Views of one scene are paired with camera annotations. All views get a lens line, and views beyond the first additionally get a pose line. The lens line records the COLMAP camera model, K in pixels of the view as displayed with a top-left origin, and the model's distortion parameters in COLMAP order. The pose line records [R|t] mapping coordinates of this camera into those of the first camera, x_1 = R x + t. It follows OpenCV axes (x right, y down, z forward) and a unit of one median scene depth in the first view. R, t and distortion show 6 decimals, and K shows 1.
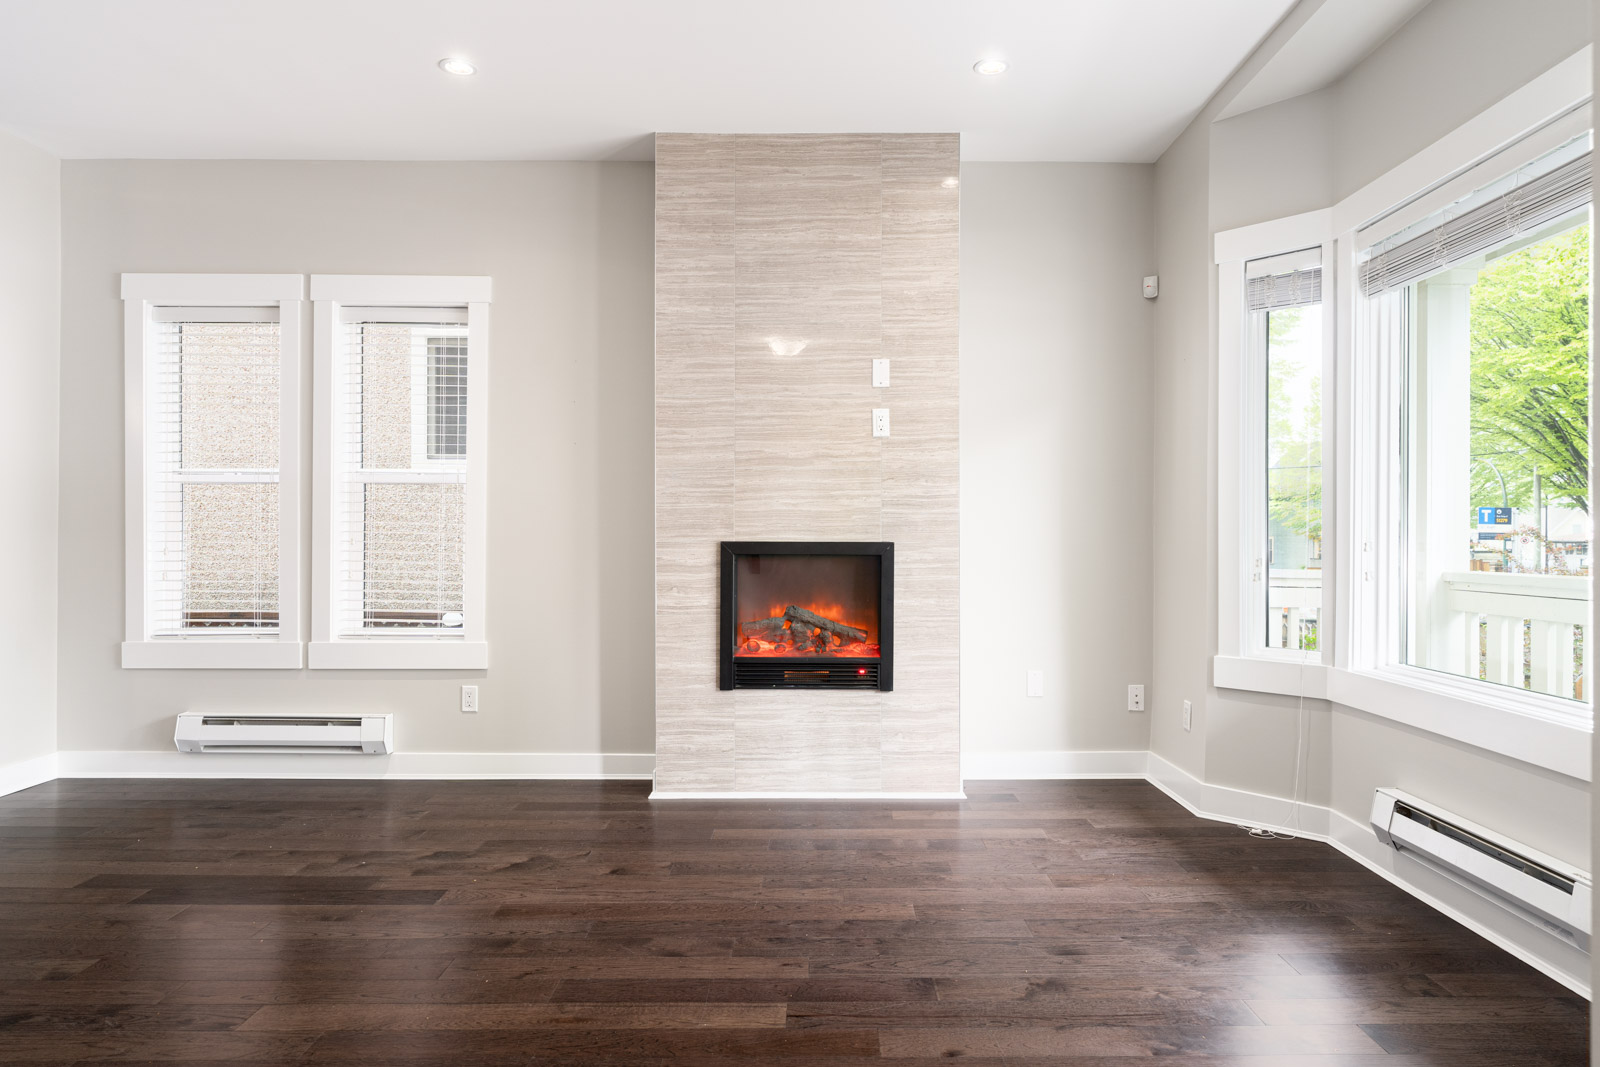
lens RADIAL K [[1008.4, 0, 808.4], [0, 1008.4, 539.3], [0, 0, 1]] dist [0.004260, 0.002839]
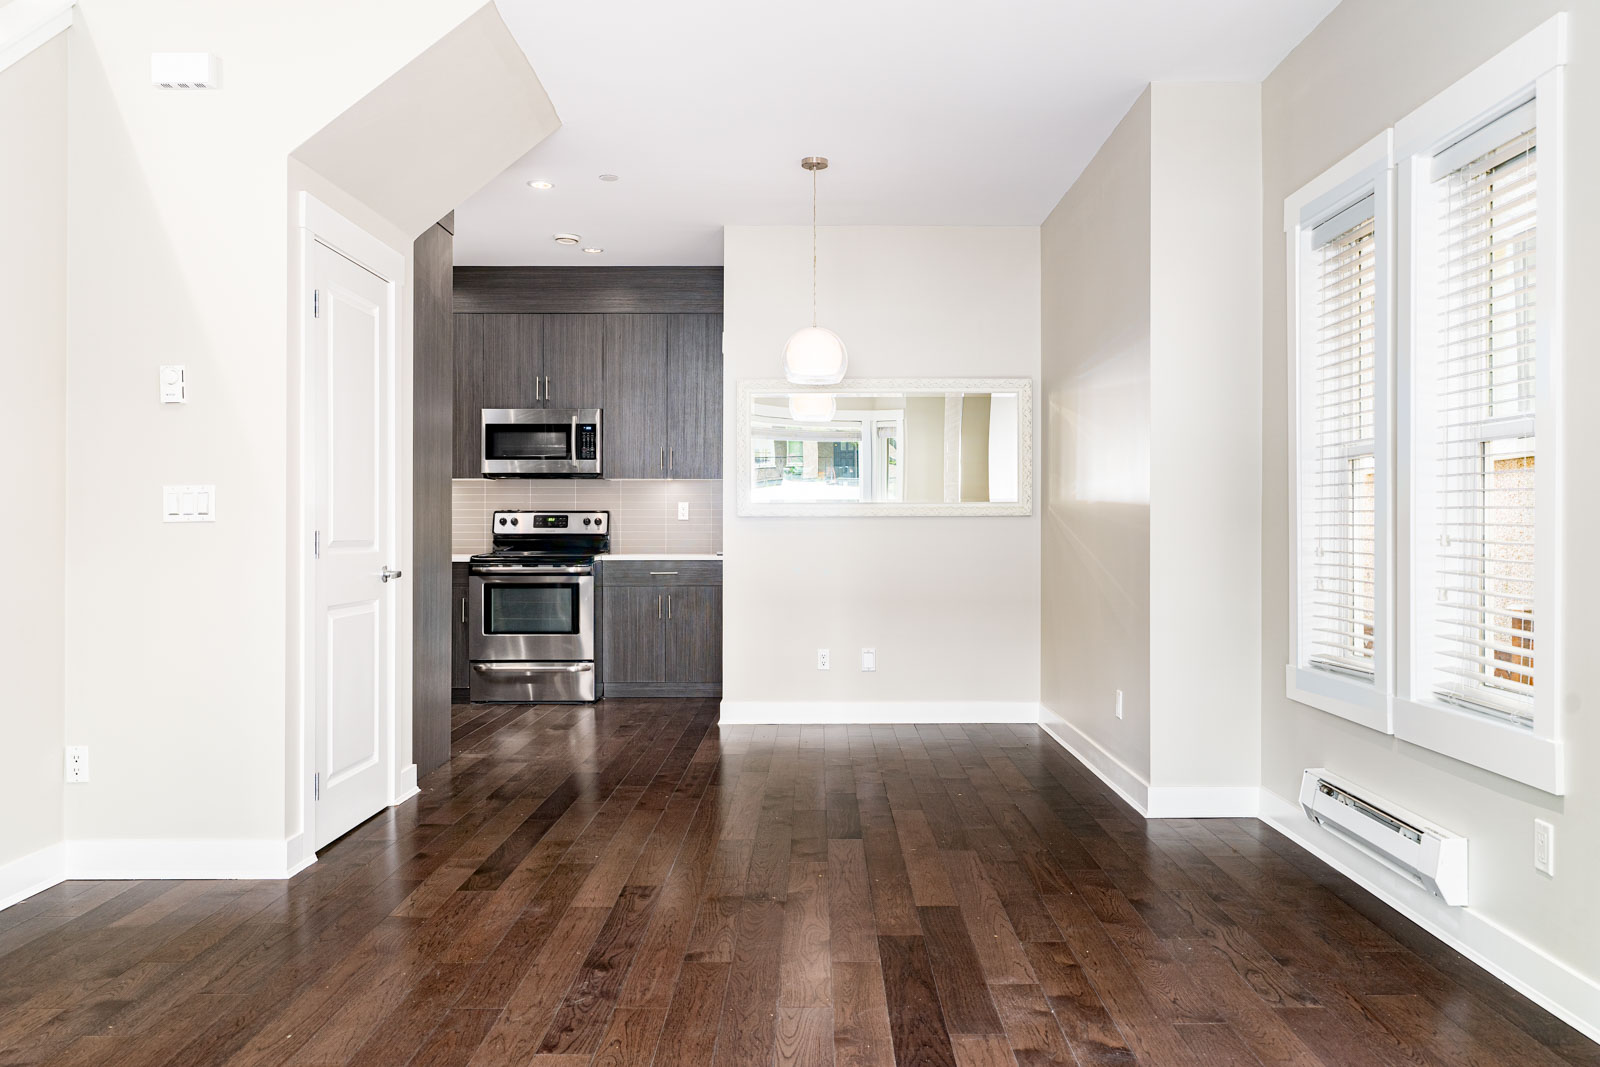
lens RADIAL K [[1248.4, 0, 805.7], [0, 1248.4, 522.8], [0, 0, 1]] dist [-0.000711, 0.000664]
pose [[0.005505, -0.005658, -0.999969, 0.402002], [-0.001155, 0.999983, -0.005665, -0.005621], [0.999984, 0.001187, 0.005499, 0.819013]]
